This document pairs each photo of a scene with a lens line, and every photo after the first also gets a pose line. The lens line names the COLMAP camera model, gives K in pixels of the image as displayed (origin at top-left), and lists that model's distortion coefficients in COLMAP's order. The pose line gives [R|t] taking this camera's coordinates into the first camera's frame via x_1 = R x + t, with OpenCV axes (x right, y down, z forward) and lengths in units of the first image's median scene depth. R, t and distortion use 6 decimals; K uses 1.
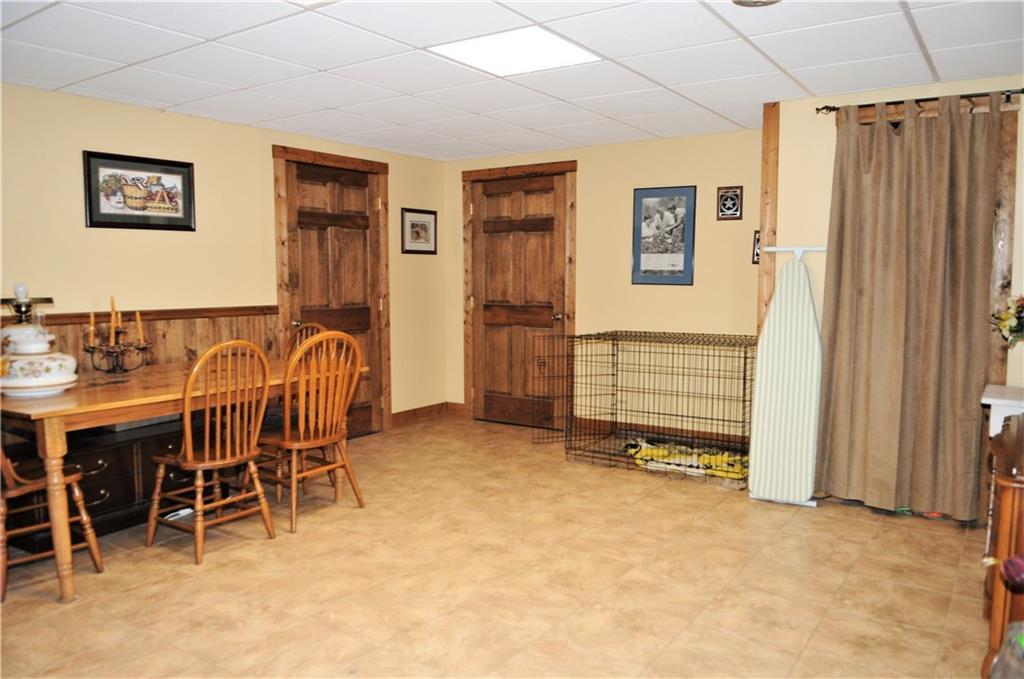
lens RADIAL K [[760.0, 0, 509.3], [0, 760.0, 350.3], [0, 0, 1]] dist [-0.027069, -0.032154]
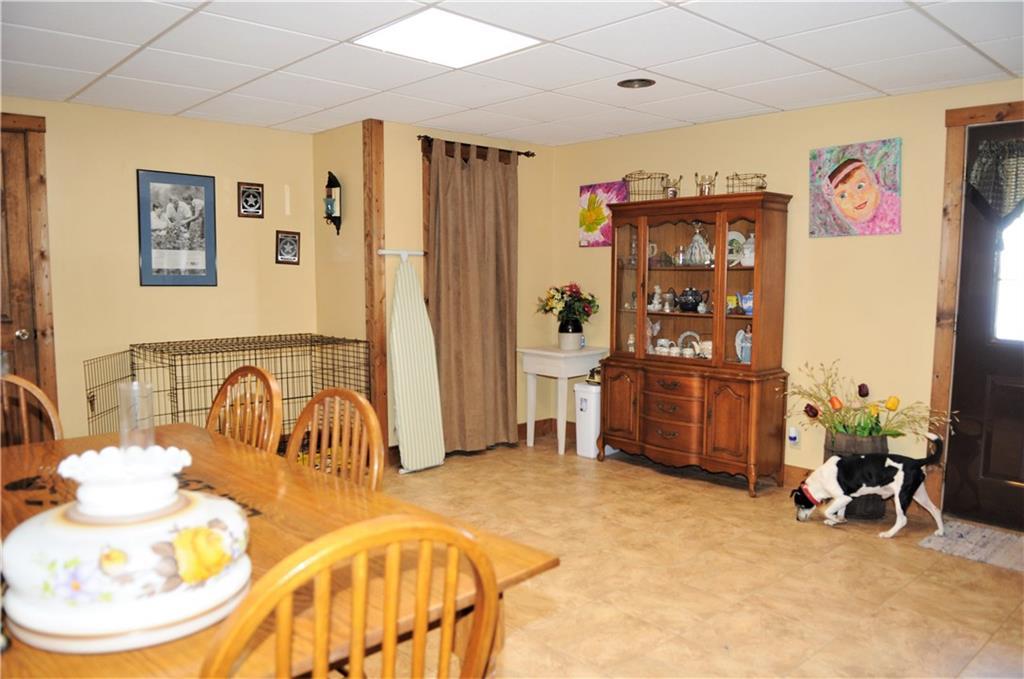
lens RADIAL K [[760.0, 0, 509.3], [0, 760.0, 350.3], [0, 0, 1]] dist [-0.027069, -0.032154]
pose [[0.222624, -0.097311, 0.970036, -0.577689], [0.092798, 0.992603, 0.078277, -0.048251], [-0.970478, 0.072591, 0.230008, 0.462965]]
